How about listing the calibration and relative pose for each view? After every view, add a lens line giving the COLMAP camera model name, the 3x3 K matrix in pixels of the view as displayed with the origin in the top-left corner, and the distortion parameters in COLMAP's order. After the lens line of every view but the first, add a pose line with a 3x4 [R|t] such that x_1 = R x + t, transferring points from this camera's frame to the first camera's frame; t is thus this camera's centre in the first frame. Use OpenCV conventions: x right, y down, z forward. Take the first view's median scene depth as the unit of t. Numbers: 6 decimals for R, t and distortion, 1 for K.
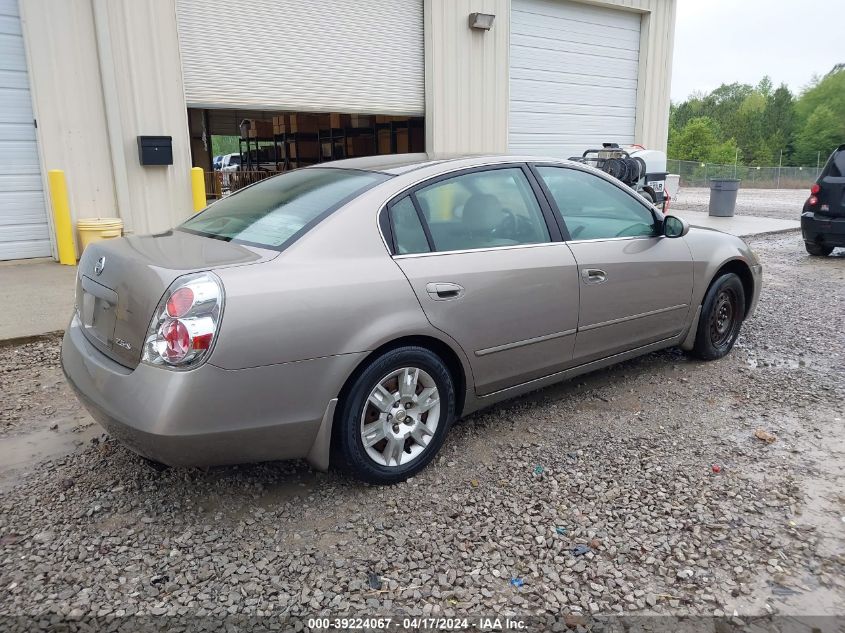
lens RADIAL K [[680.4, 0, 422.5], [0, 680.4, 316.5], [0, 0, 1]] dist [0.007735, 0.009480]
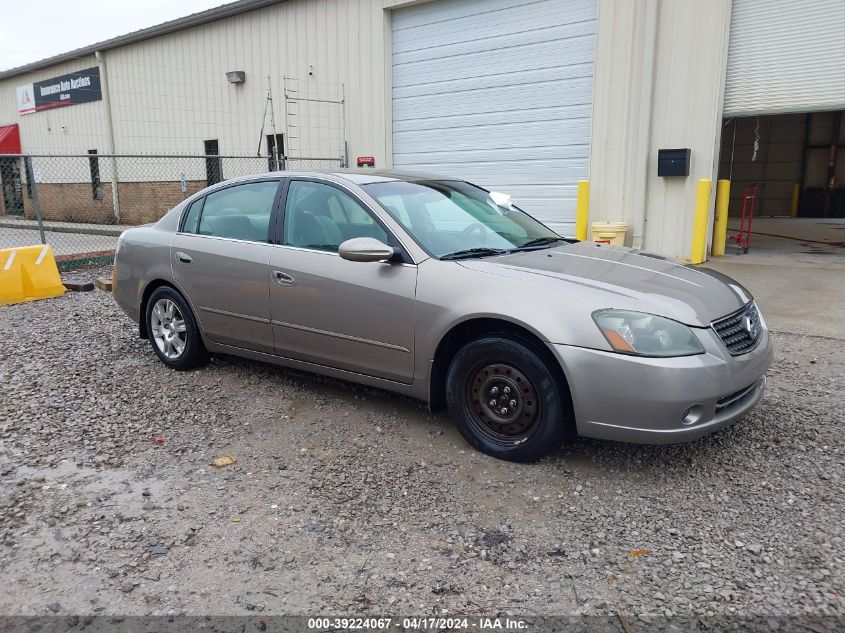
lens RADIAL K [[700.7, 0, 429.3], [0, 700.7, 309.8], [0, 0, 1]] dist [0.081439, -0.119230]
pose [[0.213346, 0.187861, -0.958745, 1.366014], [-0.214778, 0.966350, 0.141558, -0.216802], [0.953076, 0.175716, 0.246515, 0.914190]]
